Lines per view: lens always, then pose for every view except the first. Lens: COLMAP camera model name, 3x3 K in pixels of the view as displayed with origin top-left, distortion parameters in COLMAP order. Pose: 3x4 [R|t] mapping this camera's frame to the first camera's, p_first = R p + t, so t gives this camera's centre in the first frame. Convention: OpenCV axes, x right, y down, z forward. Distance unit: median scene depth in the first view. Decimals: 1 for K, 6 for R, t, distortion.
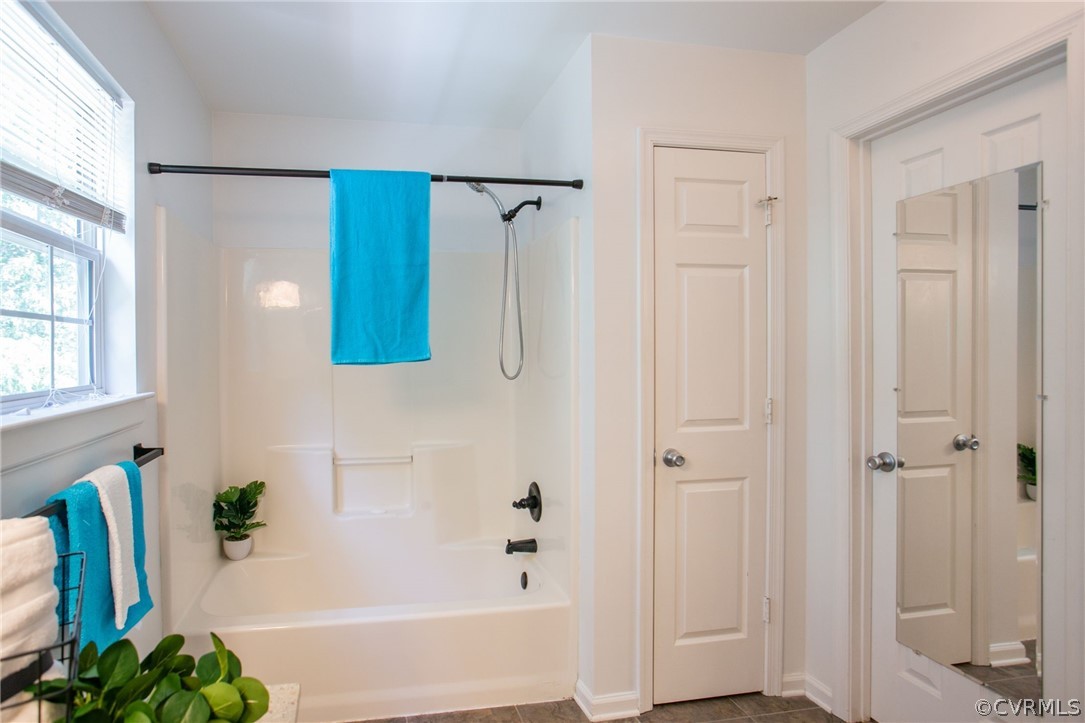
lens RADIAL K [[575.7, 0, 446.1], [0, 575.7, 361.2], [0, 0, 1]] dist [-0.024828, 0.000064]
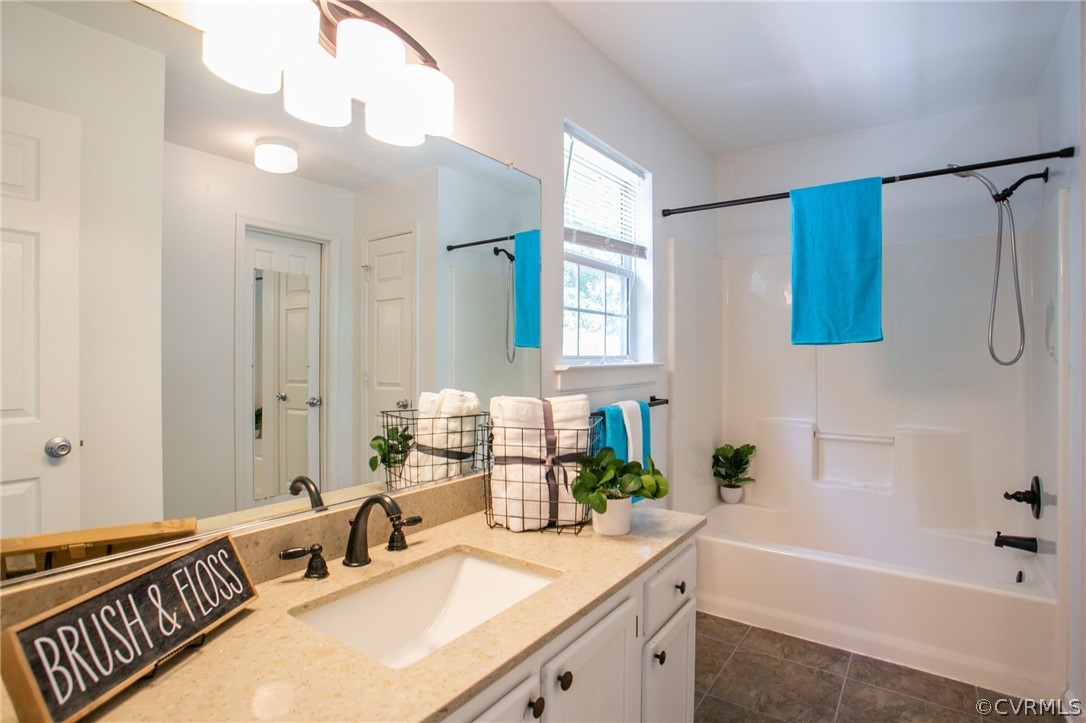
lens RADIAL K [[562.4, 0, 532.8], [0, 562.4, 357.6], [0, 0, 1]] dist [-0.063099, 0.030265]
pose [[0.714080, 0.011460, -0.699970, 0.242559], [-0.017647, 0.999843, -0.001633, 0.045133], [0.699842, 0.013519, 0.714170, -0.257284]]
